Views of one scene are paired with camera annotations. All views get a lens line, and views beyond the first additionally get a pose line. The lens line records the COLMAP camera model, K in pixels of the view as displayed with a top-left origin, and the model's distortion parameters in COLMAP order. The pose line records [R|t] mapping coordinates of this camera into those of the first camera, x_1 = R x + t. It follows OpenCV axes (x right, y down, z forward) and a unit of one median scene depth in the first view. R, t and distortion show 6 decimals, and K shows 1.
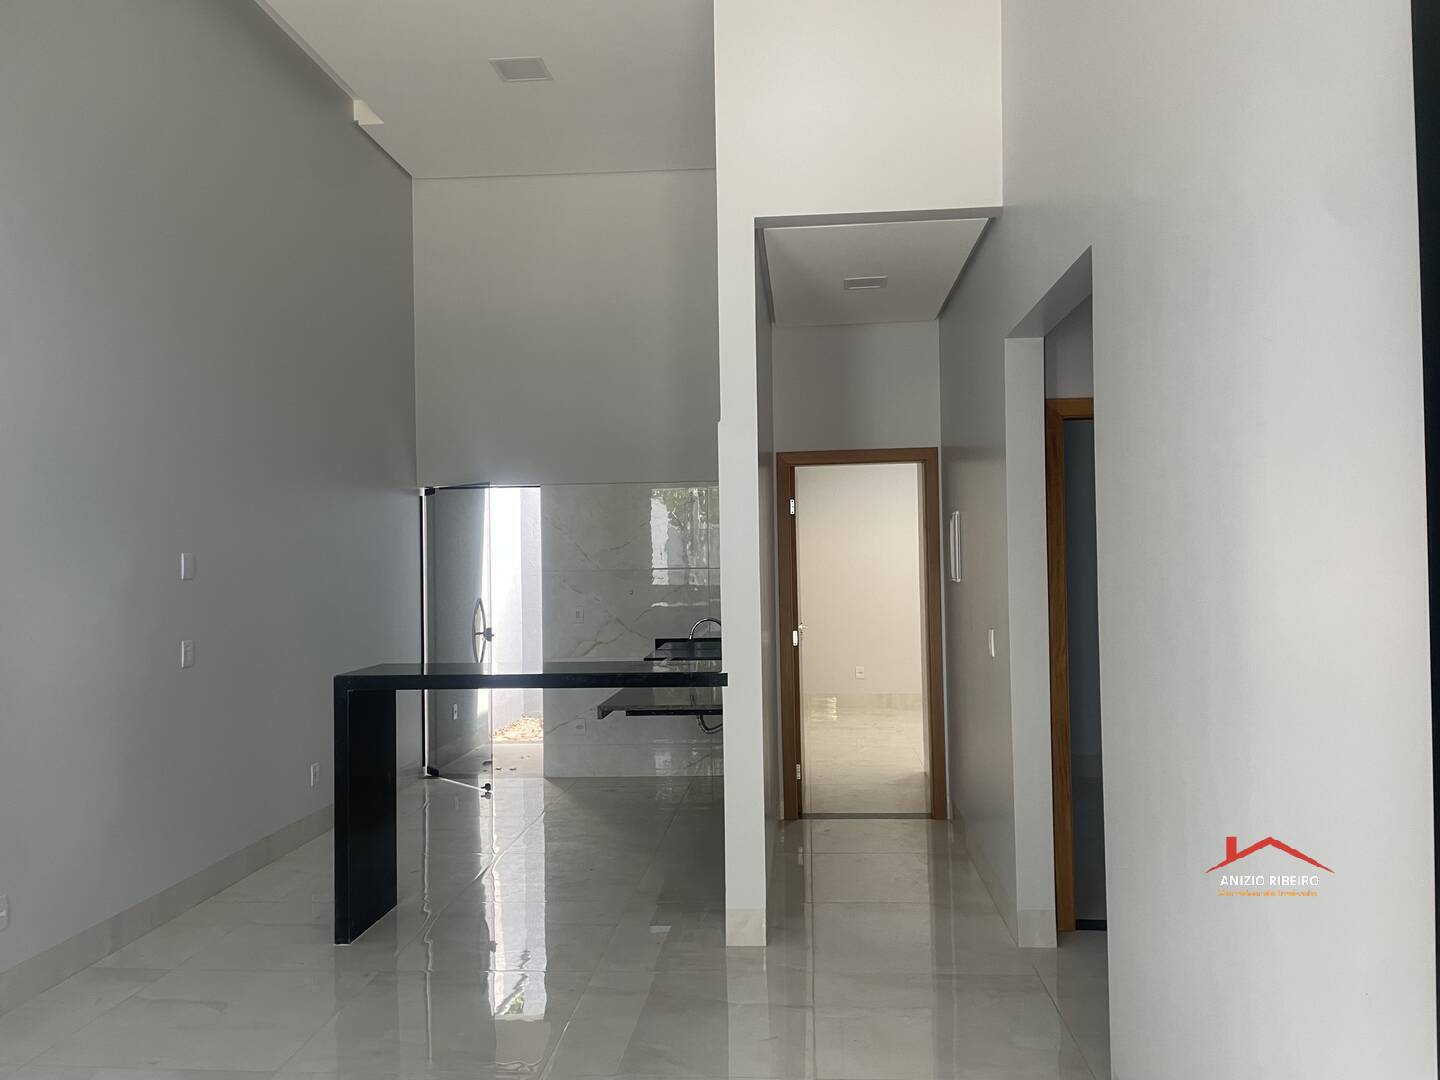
lens RADIAL K [[1101.5, 0, 732.5], [0, 1101.5, 537.2], [0, 0, 1]] dist [0.088516, -0.109375]
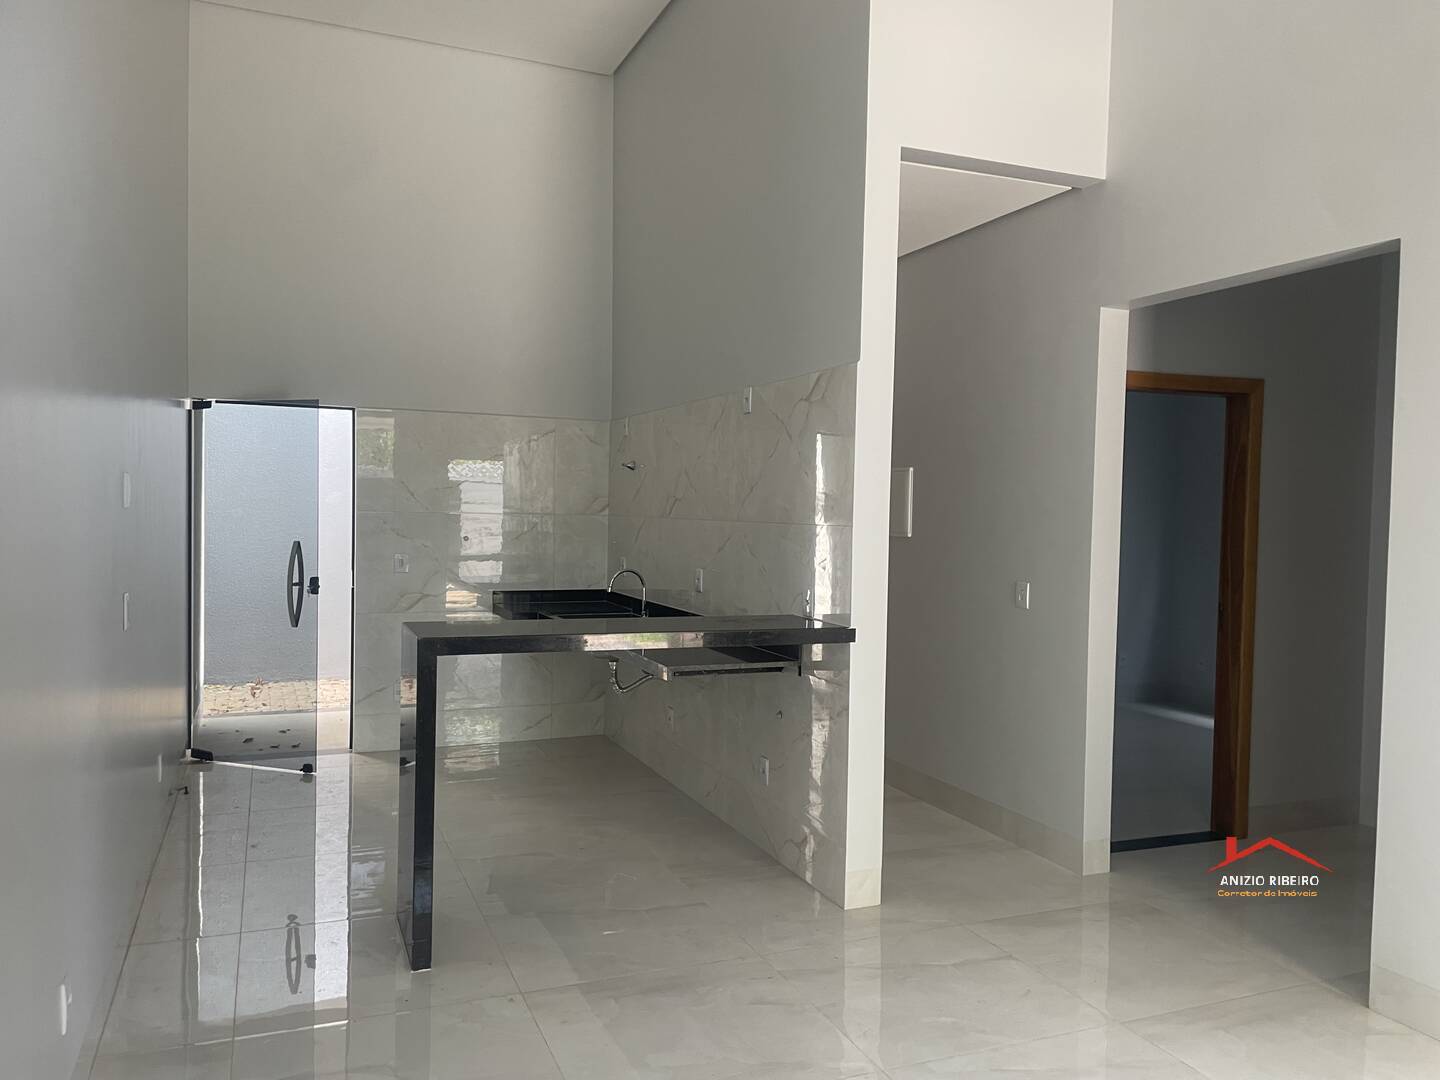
lens RADIAL K [[1101.5, 0, 730.2], [0, 1101.5, 542.8], [0, 0, 1]] dist [0.088516, -0.109375]
pose [[0.892030, 0.019549, 0.451553, -0.509027], [-0.042349, 0.998284, 0.040441, 0.014863], [-0.449988, -0.055197, 0.891327, 0.195719]]
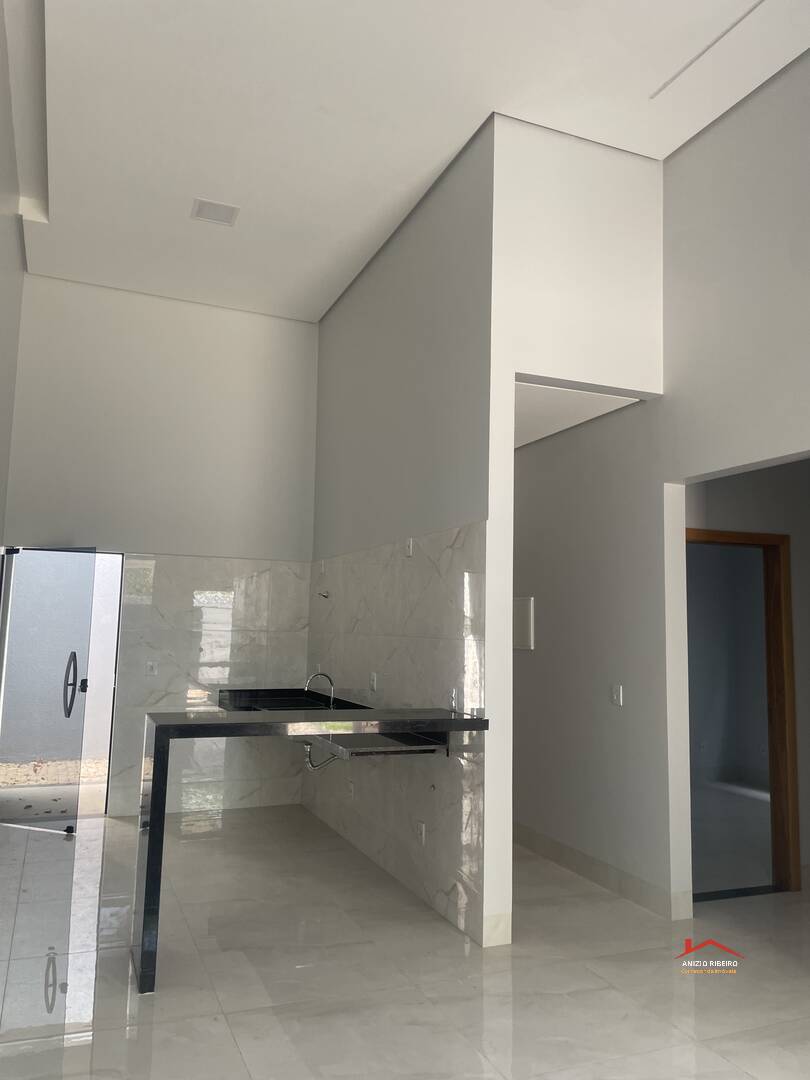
lens RADIAL K [[826.2, 0, 399.0], [0, 826.2, 529.2], [0, 0, 1]] dist [0.088516, -0.109375]
pose [[0.896323, 0.088676, 0.434445, -0.503931], [-0.046083, 0.993122, -0.107635, 0.013954], [-0.441001, 0.076455, 0.894244, 0.173295]]
